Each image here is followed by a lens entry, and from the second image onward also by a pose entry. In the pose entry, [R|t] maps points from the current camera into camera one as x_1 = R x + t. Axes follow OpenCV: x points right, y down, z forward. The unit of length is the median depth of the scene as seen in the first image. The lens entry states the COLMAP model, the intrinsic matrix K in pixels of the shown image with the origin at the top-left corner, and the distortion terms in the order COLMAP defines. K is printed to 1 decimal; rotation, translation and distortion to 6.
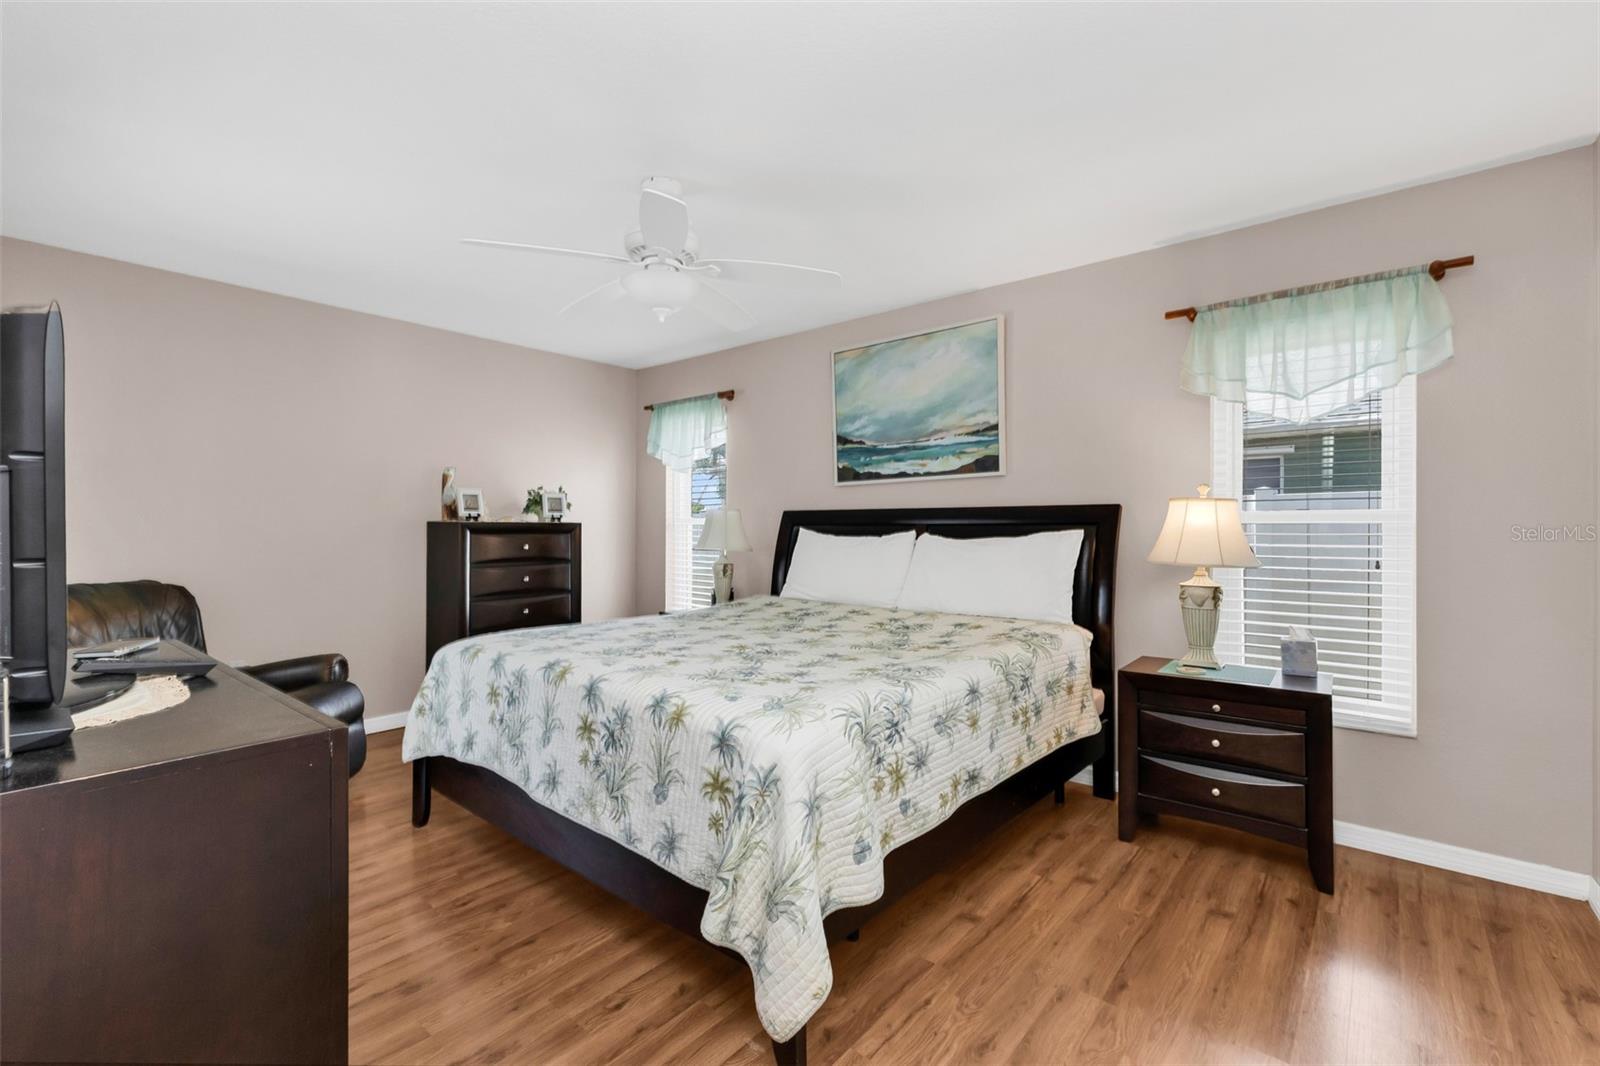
lens RADIAL K [[696.2, 0, 801.7], [0, 696.2, 523.4], [0, 0, 1]] dist [0.001820, 0.000161]
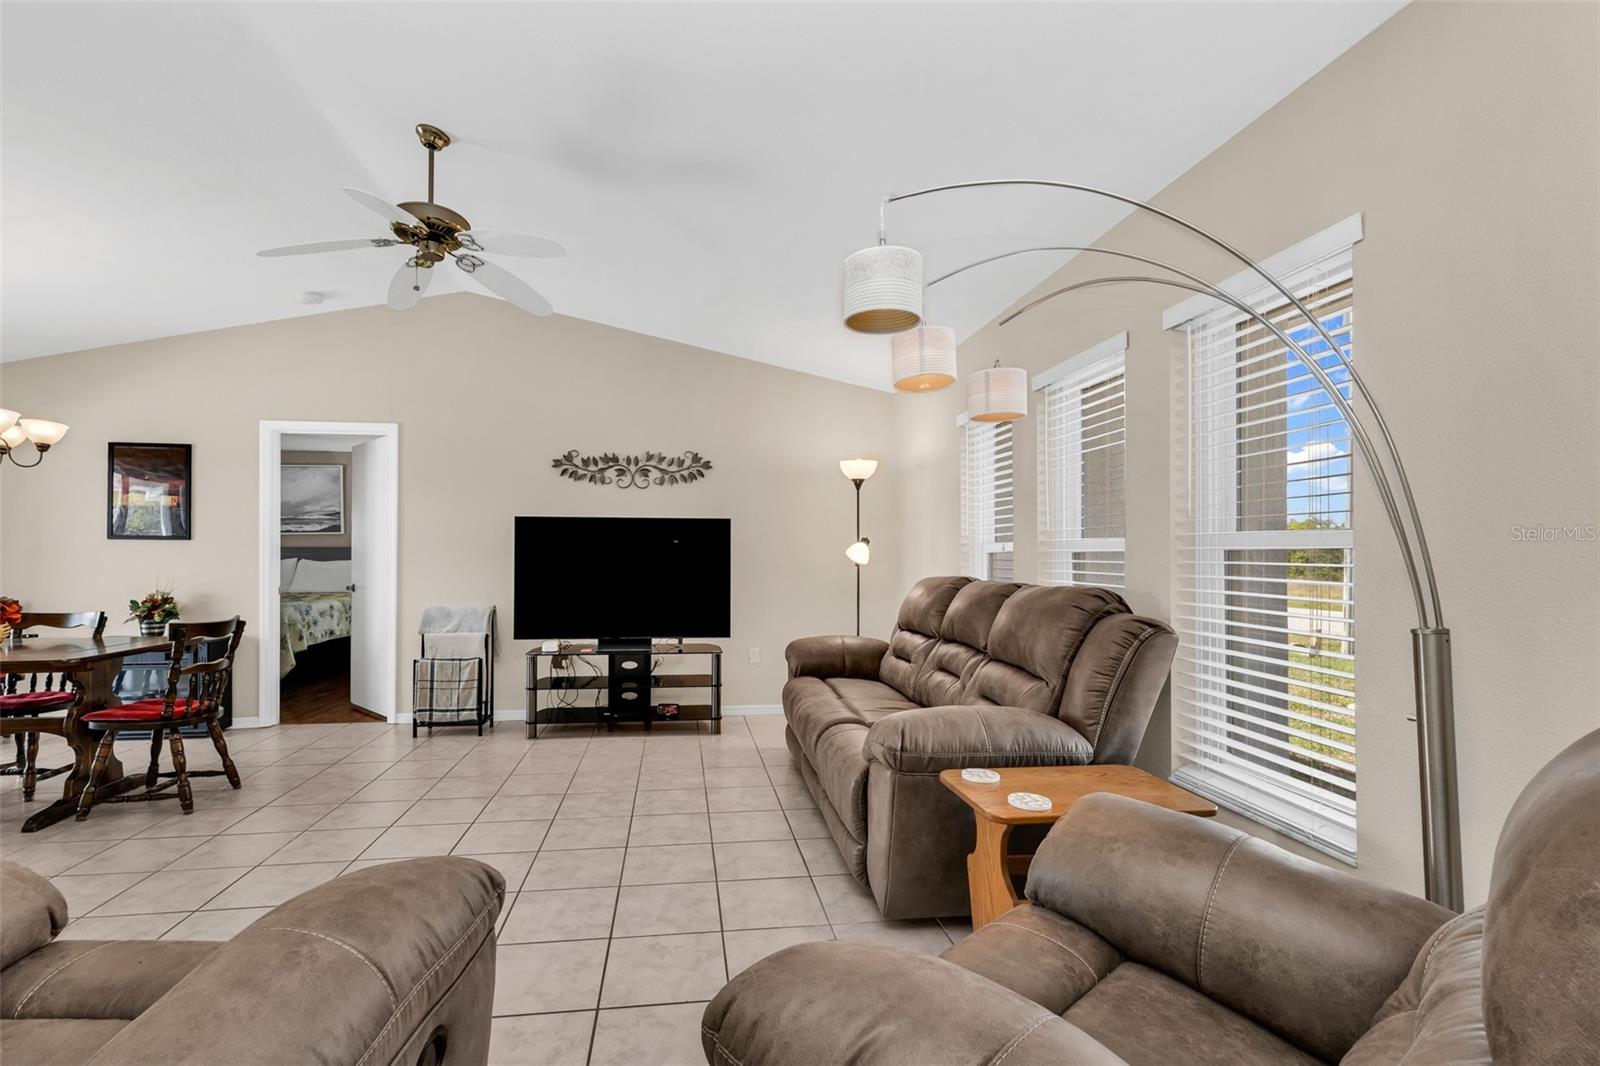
lens RADIAL K [[703.2, 0, 757.2], [0, 703.2, 550.6], [0, 0, 1]] dist [0.019987, 0.000020]
pose [[0.690471, 0.005720, 0.723337, -0.443846], [-0.000295, 0.999971, -0.007625, 0.003585], [-0.723360, 0.005052, 0.690453, -1.557370]]
